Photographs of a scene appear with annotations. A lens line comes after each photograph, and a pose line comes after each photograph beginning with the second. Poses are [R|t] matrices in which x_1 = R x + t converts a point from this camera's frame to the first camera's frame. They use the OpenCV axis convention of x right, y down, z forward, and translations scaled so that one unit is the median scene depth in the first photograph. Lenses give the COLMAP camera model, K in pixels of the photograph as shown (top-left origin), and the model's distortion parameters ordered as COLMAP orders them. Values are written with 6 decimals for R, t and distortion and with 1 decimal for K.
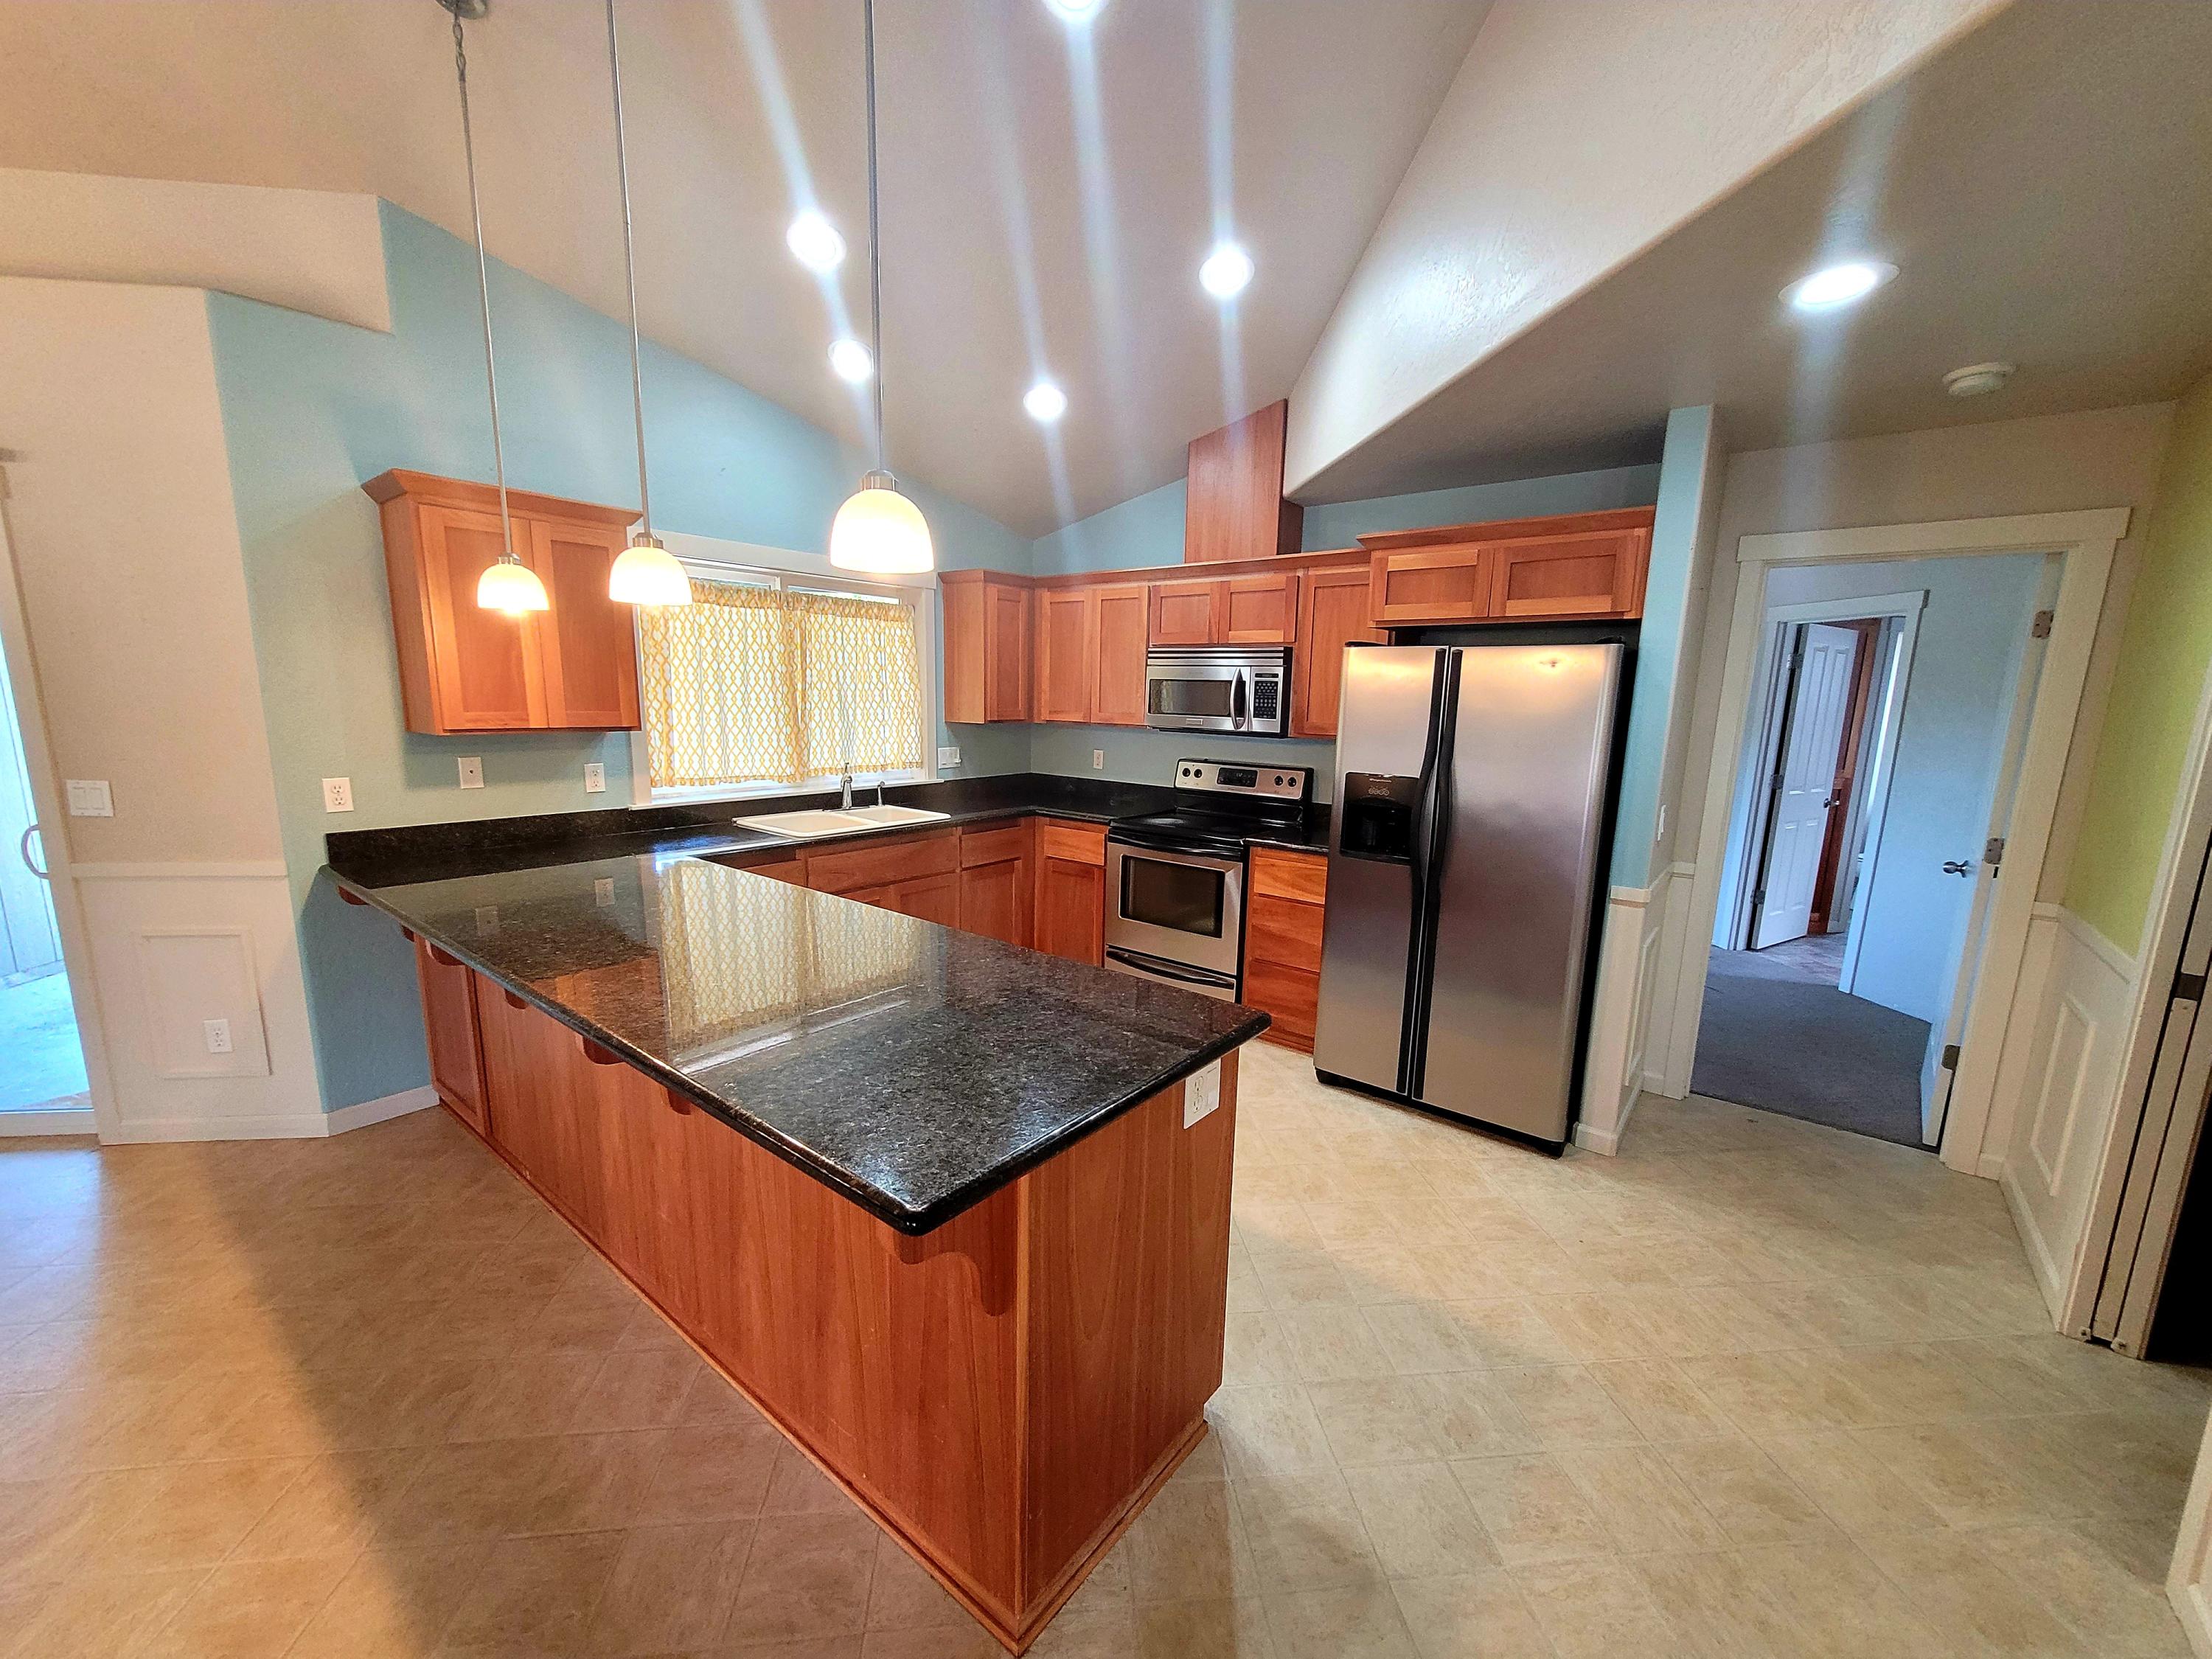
lens RADIAL K [[877.5, 0, 1101.1], [0, 877.5, 835.2], [0, 0, 1]] dist [-0.001413, -0.000248]
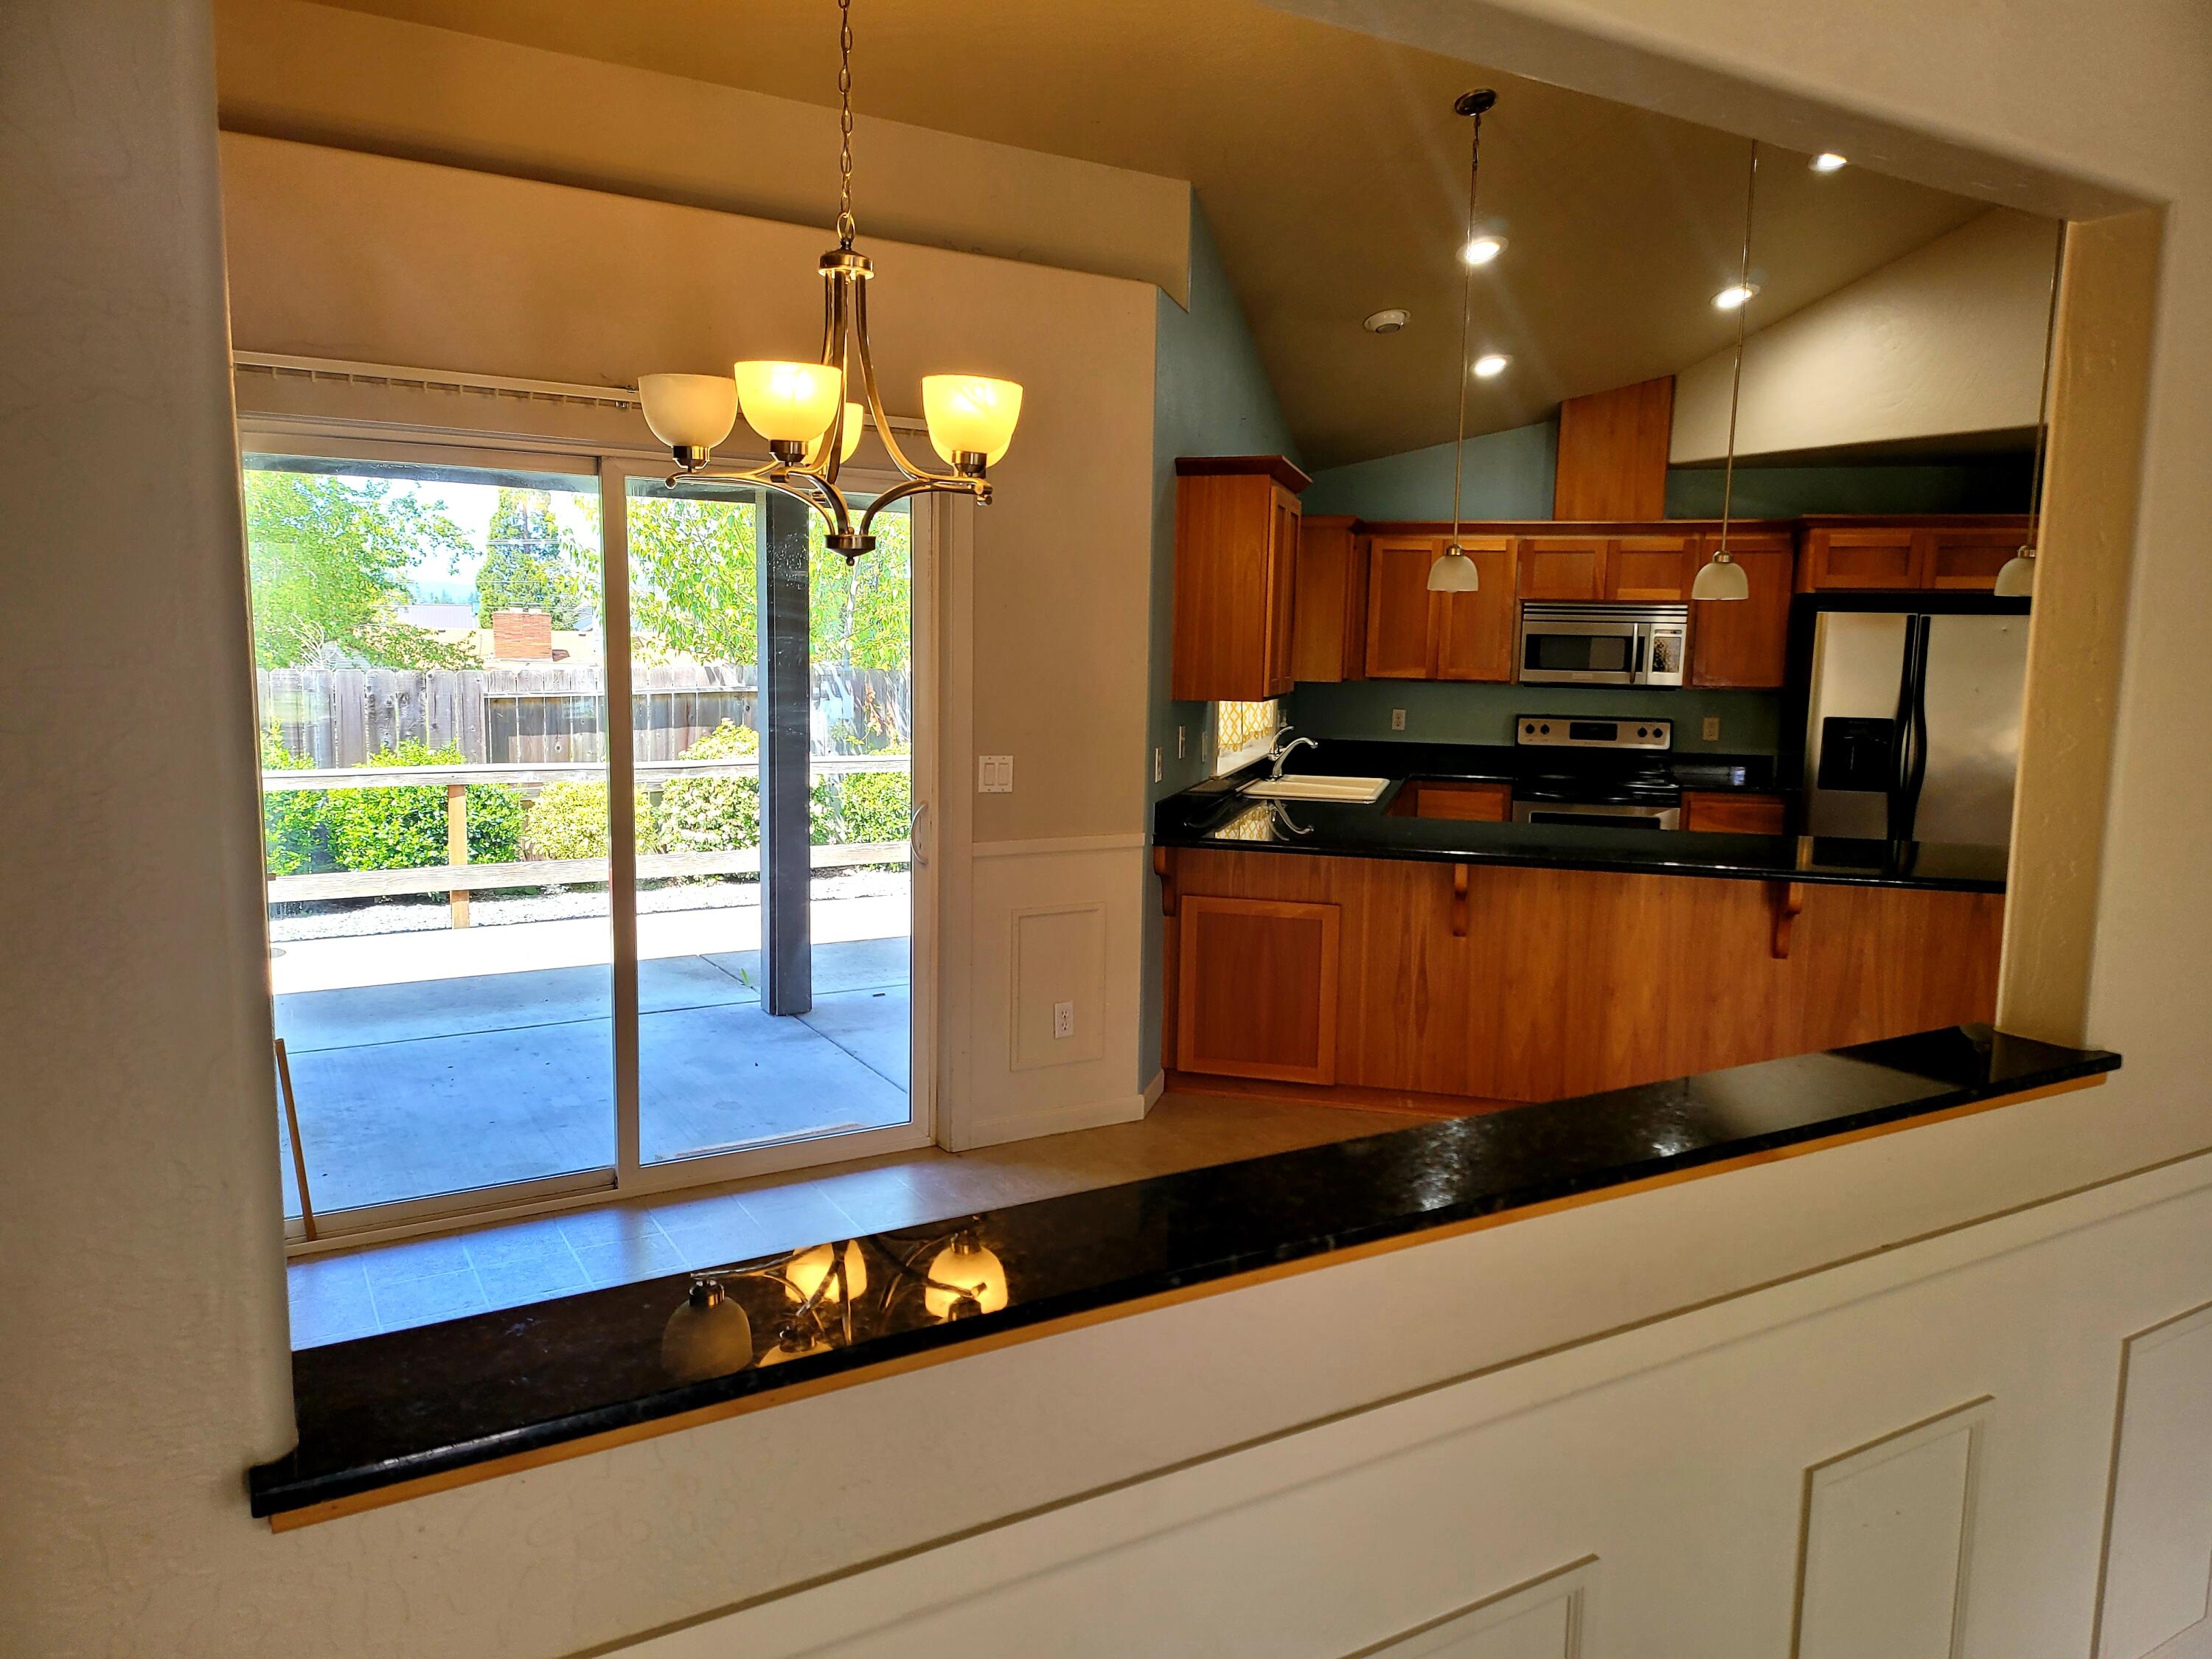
lens RADIAL K [[1506.1, 0, 1105.5], [0, 1506.1, 831.2], [0, 0, 1]] dist [0.002591, 0.000910]
pose [[0.921491, -0.054450, 0.384563, -1.103158], [0.065259, 0.997754, -0.015101, 0.039776], [-0.382877, 0.039011, 0.922975, -0.392806]]
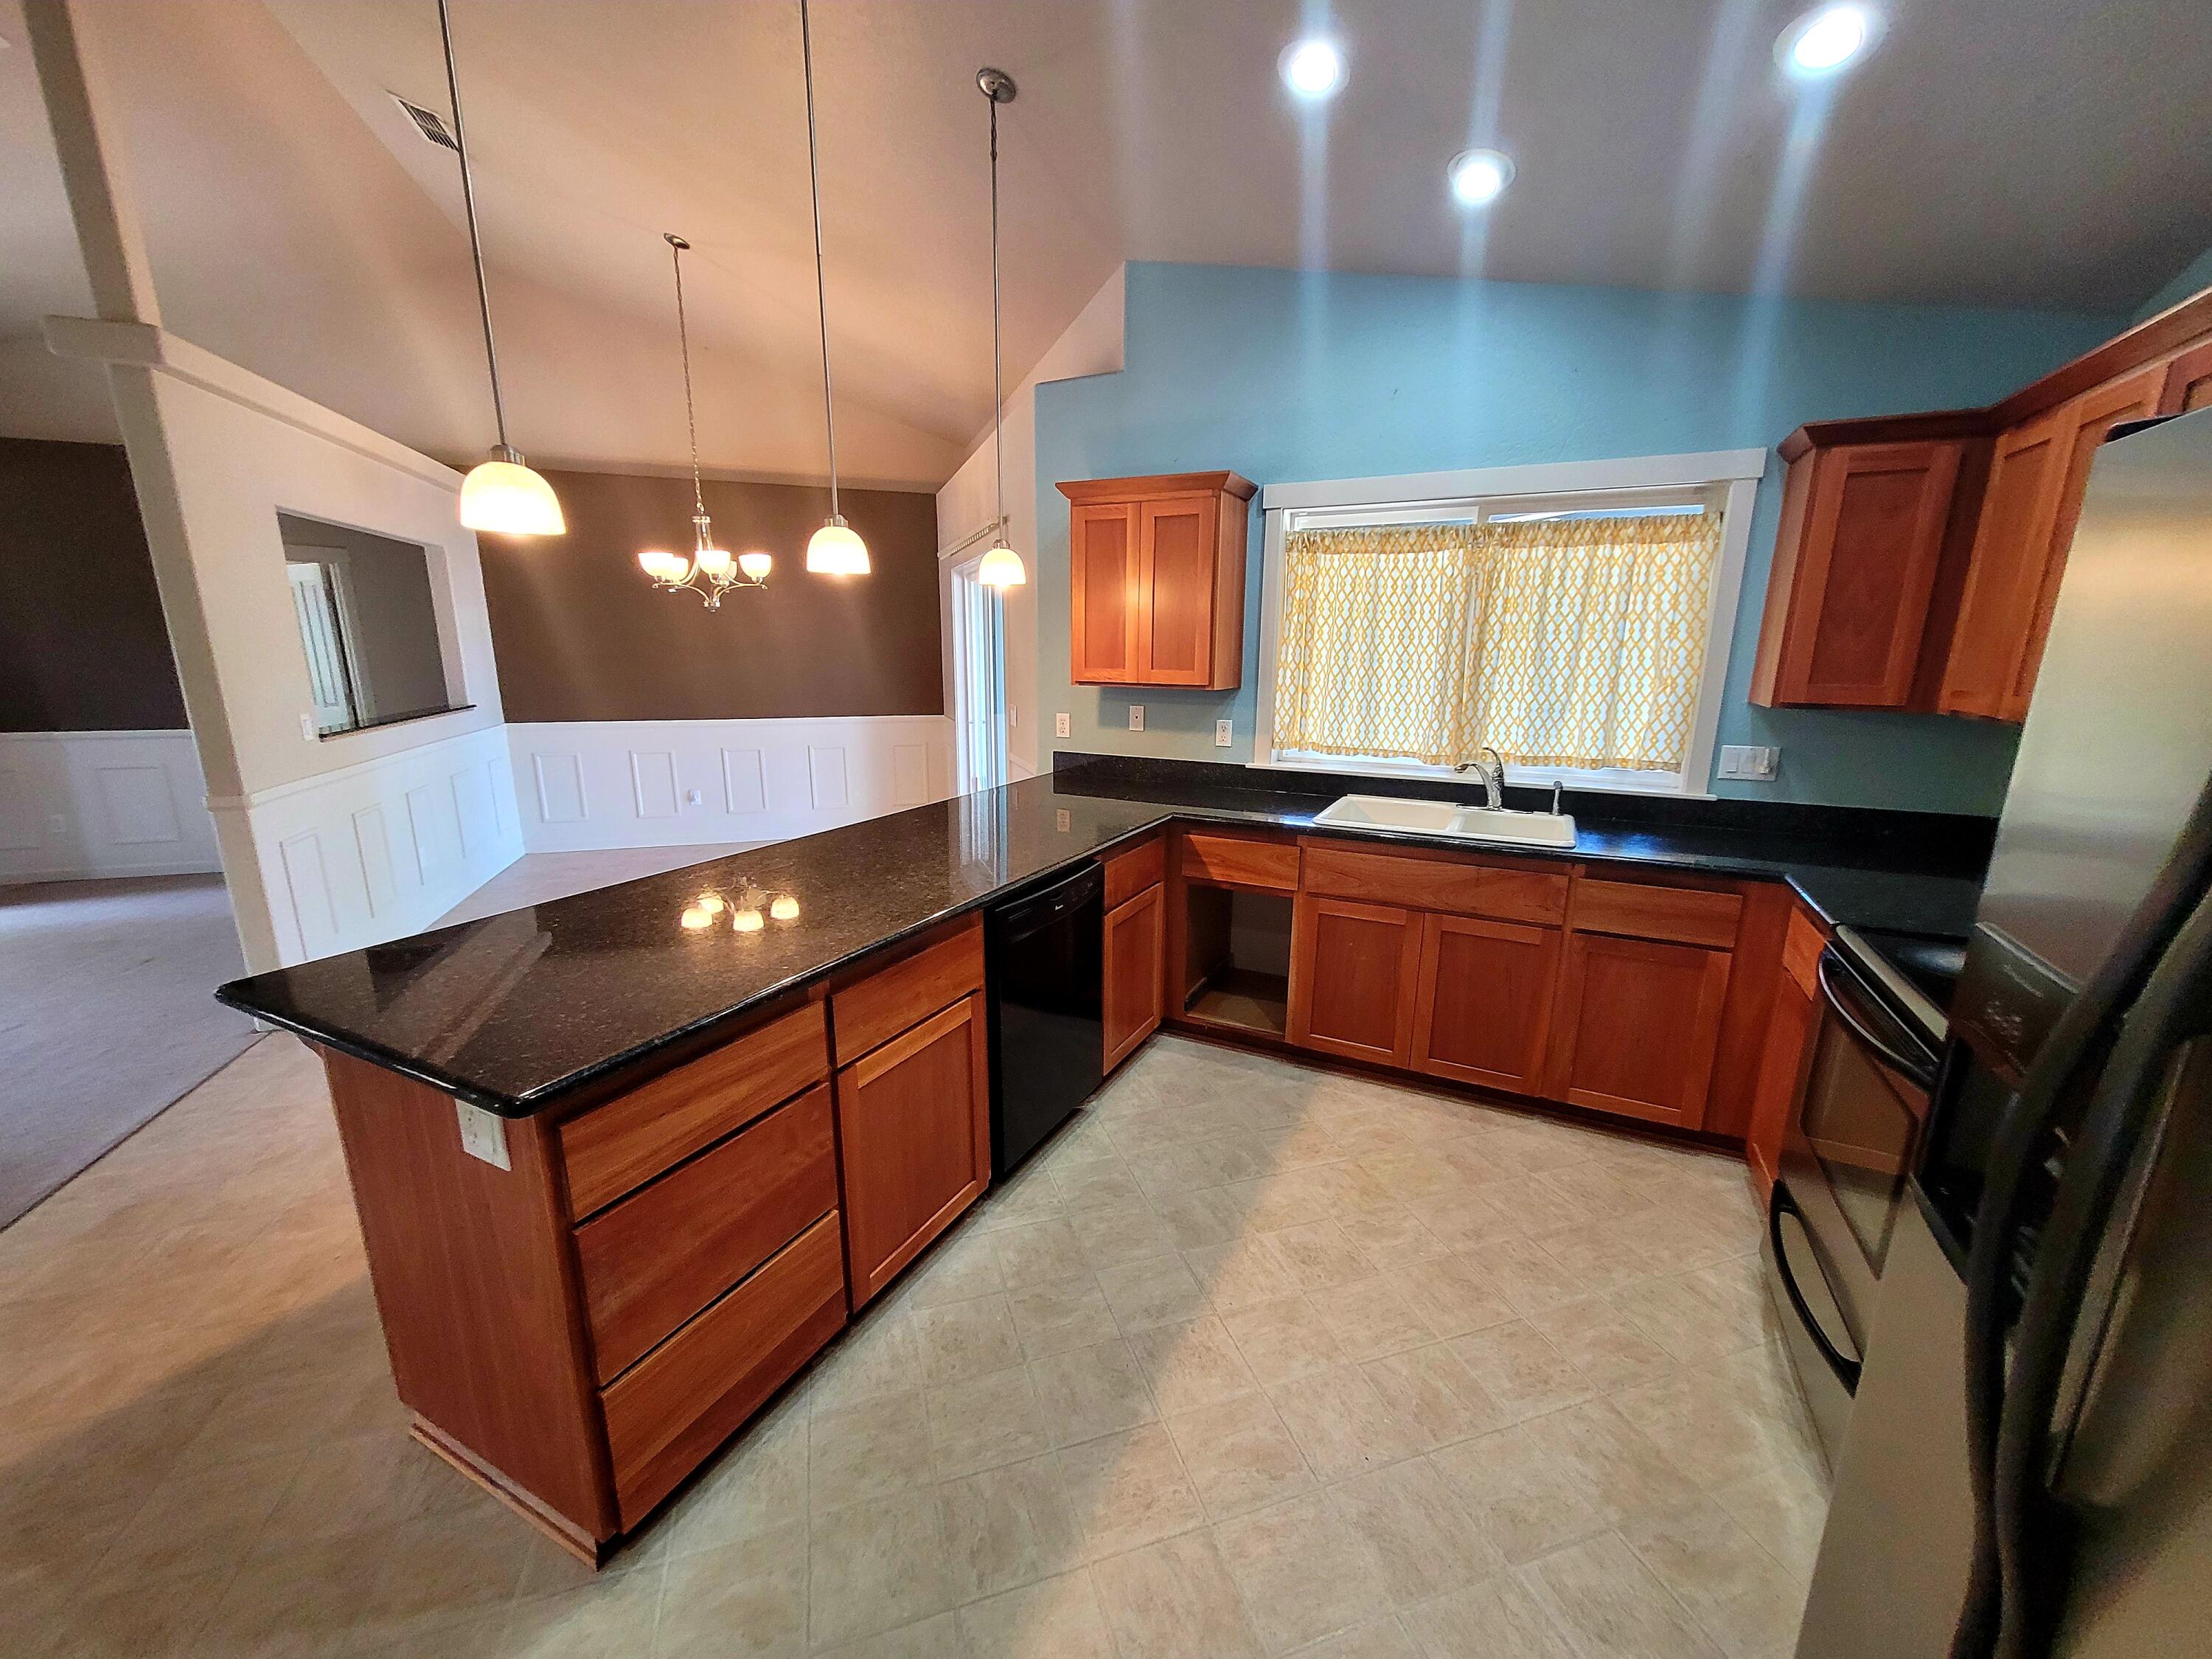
lens RADIAL K [[877.5, 0, 1098.9], [0, 877.5, 846.3], [0, 0, 1]] dist [-0.001413, -0.000248]
pose [[0.200721, 0.206230, -0.957695, 0.387291], [-0.158823, 0.971508, 0.175917, -0.080879], [0.966688, 0.116794, 0.227757, 0.524572]]
